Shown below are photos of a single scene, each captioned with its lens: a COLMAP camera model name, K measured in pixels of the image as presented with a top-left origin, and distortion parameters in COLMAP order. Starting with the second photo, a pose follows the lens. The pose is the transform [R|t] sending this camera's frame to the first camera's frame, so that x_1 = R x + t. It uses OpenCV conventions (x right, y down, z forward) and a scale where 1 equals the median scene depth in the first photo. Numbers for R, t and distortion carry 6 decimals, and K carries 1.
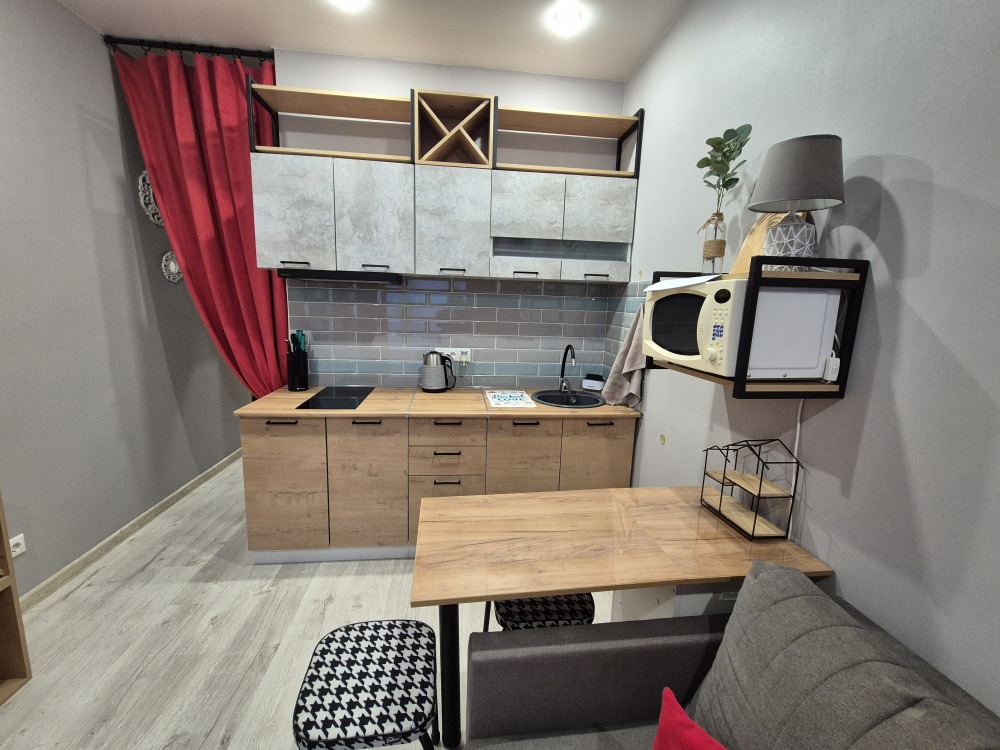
lens RADIAL K [[409.8, 0, 497.7], [0, 409.8, 371.2], [0, 0, 1]] dist [0.004488, -0.000921]
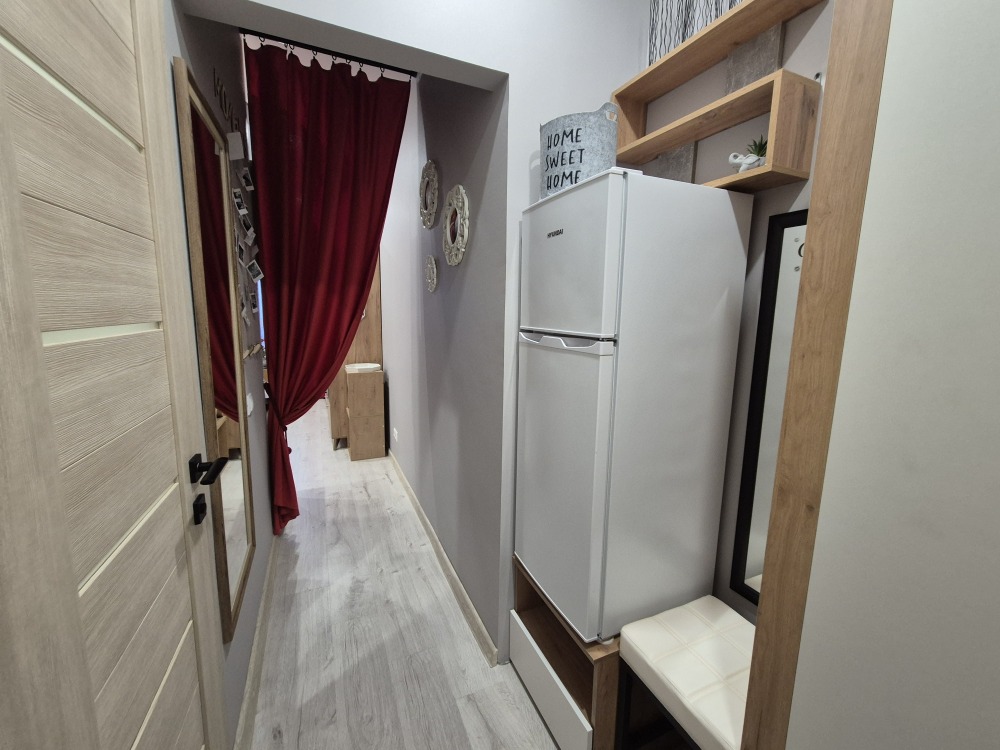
lens RADIAL K [[410.8, 0, 499.2], [0, 410.8, 370.5], [0, 0, 1]] dist [0.004097, -0.001163]
pose [[-0.950914, -0.004705, -0.309421, -0.842042], [-0.099768, 0.951156, 0.292145, -0.413478], [0.292933, 0.308675, -0.904936, 2.330895]]
